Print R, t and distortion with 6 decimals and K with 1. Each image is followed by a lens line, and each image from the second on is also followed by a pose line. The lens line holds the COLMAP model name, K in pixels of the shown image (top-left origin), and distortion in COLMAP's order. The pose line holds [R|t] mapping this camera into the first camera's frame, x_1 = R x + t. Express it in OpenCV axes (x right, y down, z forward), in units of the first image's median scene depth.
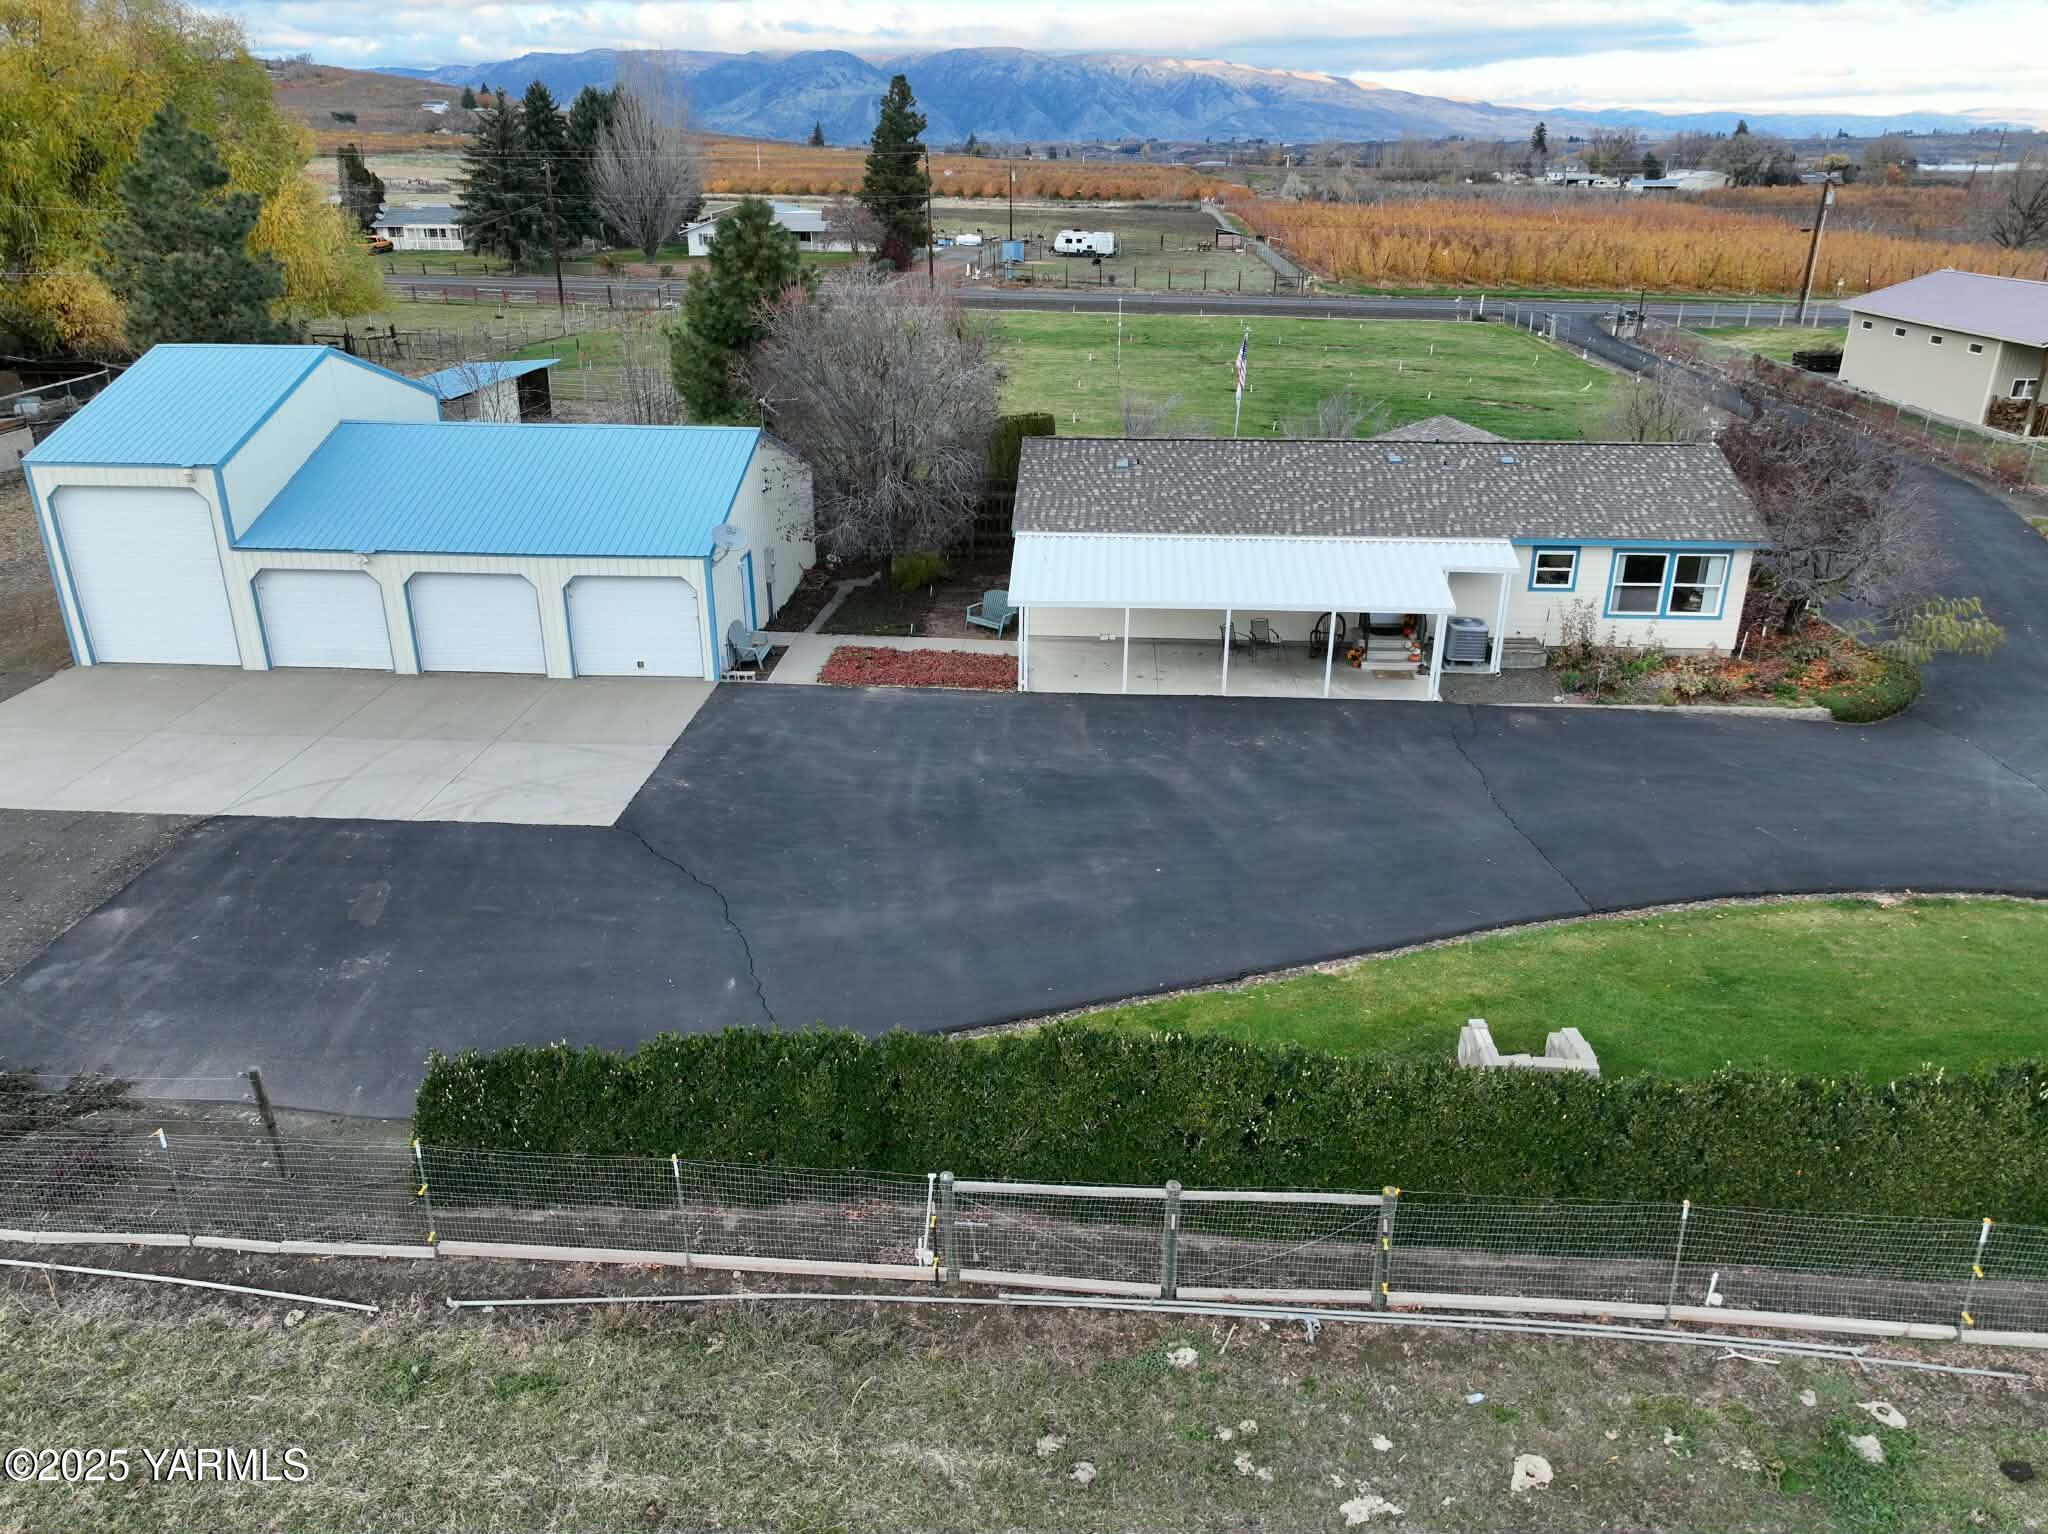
lens RADIAL K [[1441.5, 0, 1022.7], [0, 1441.5, 765.2], [0, 0, 1]] dist [0.012331, 0.005344]
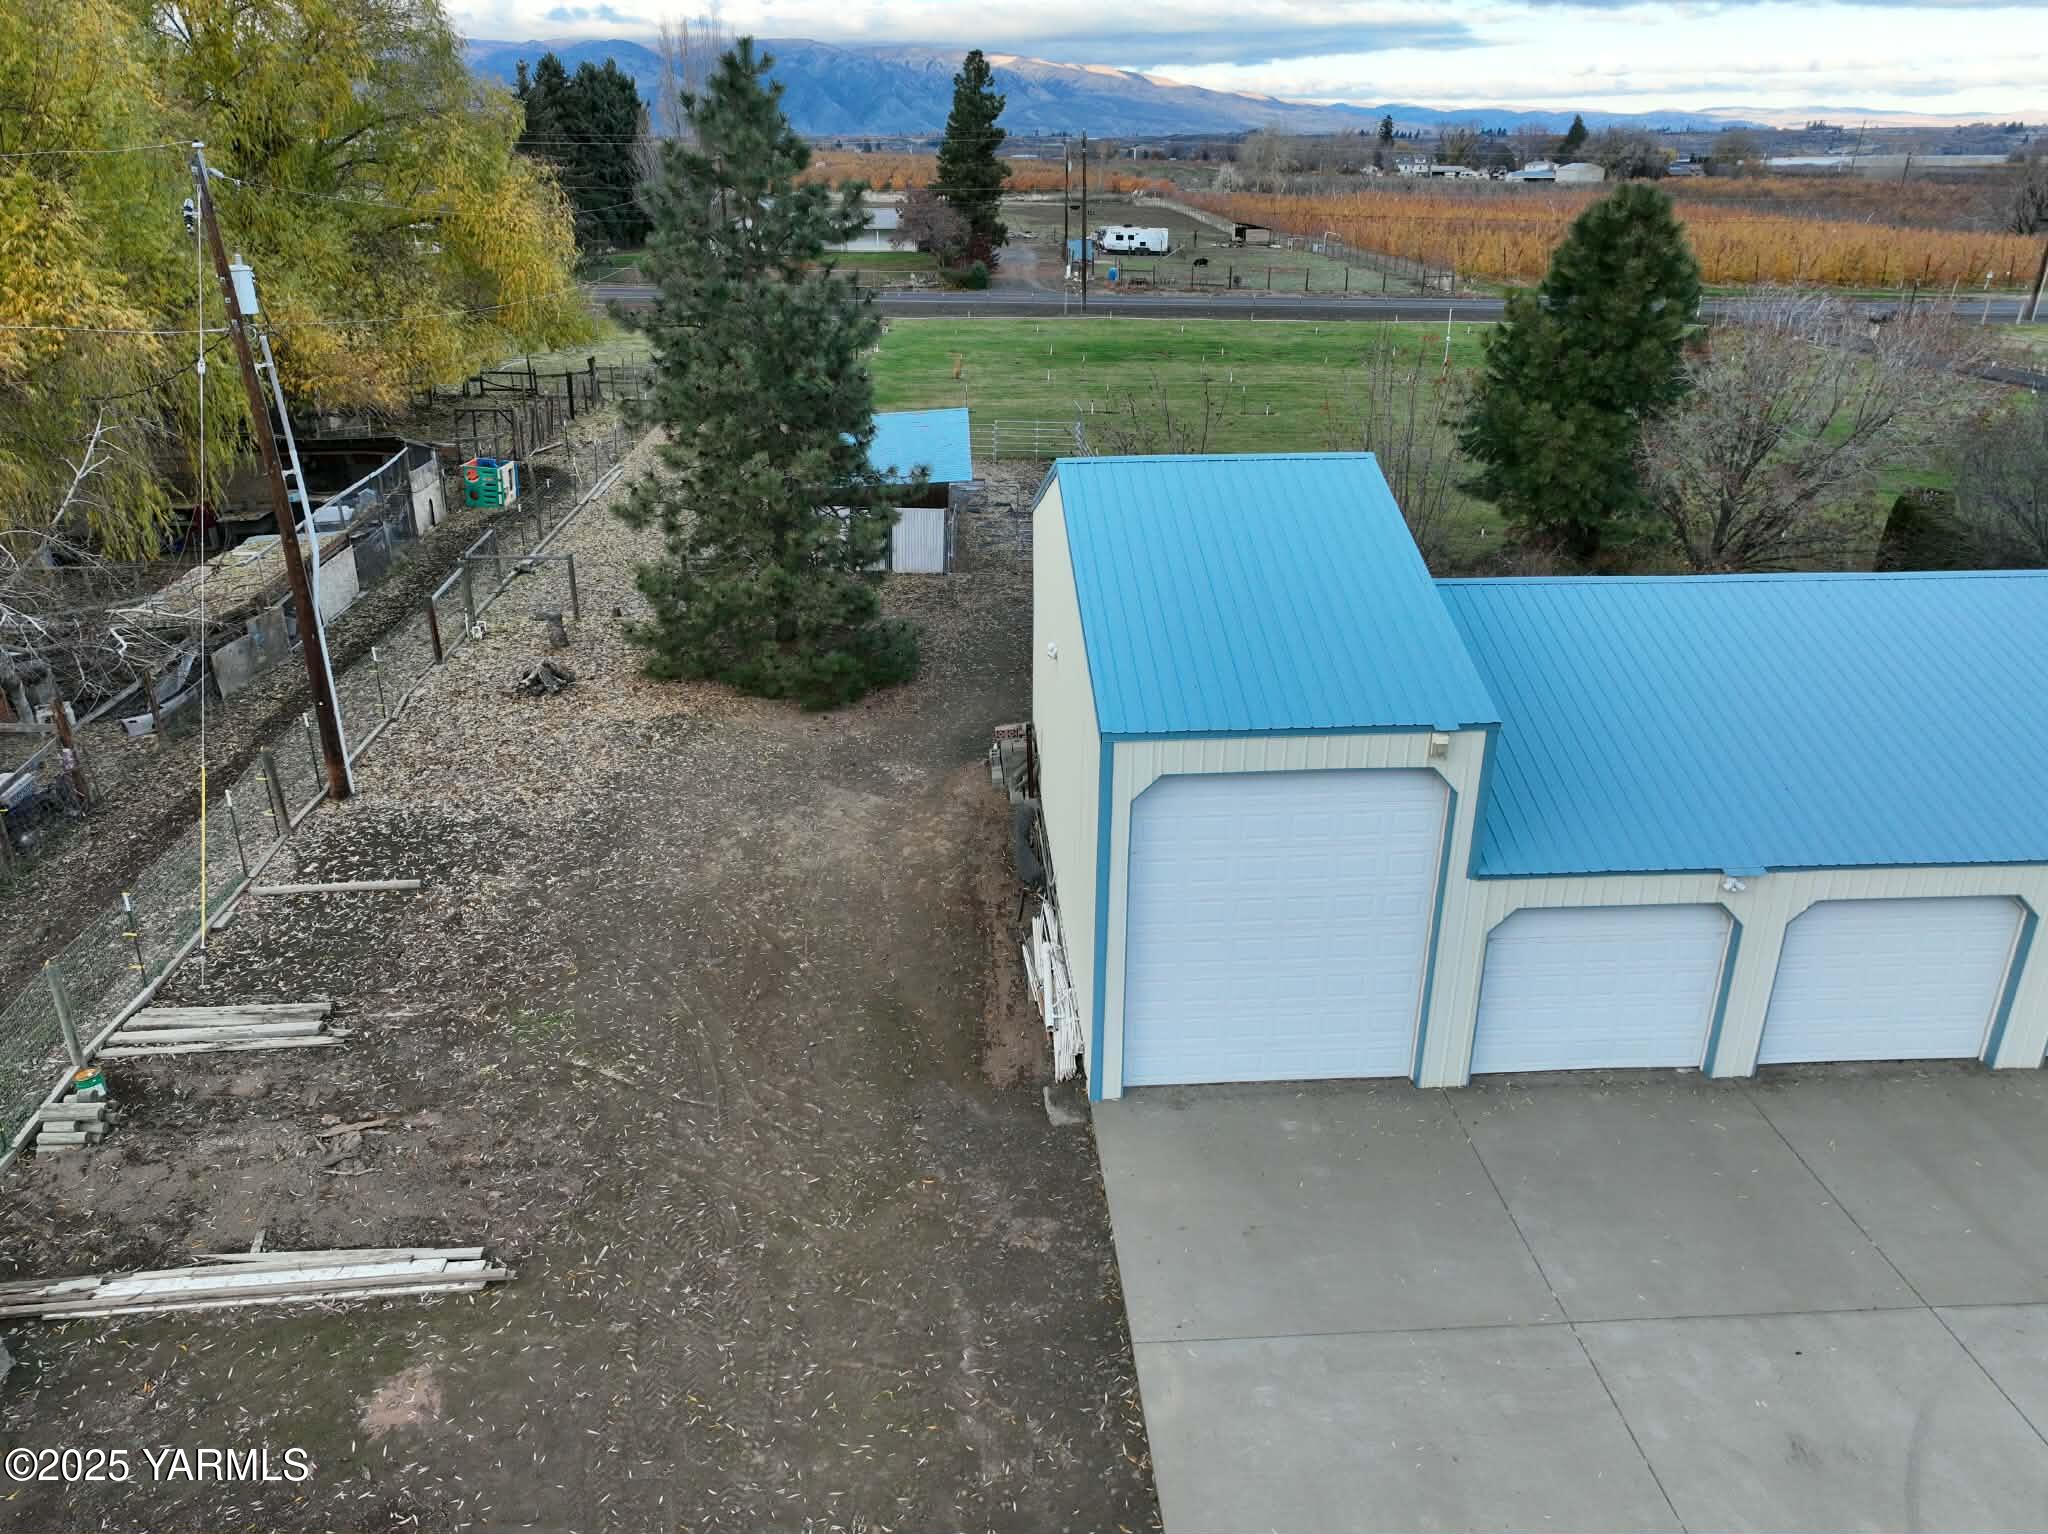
lens RADIAL K [[1441.5, 0, 1025.7], [0, 1441.5, 766.0], [0, 0, 1]] dist [0.012331, 0.005344]
pose [[0.991564, -0.050498, 0.119376, -0.152667], [0.049973, 0.998723, 0.007386, -0.040092], [-0.119597, -0.001358, 0.992822, 0.103092]]
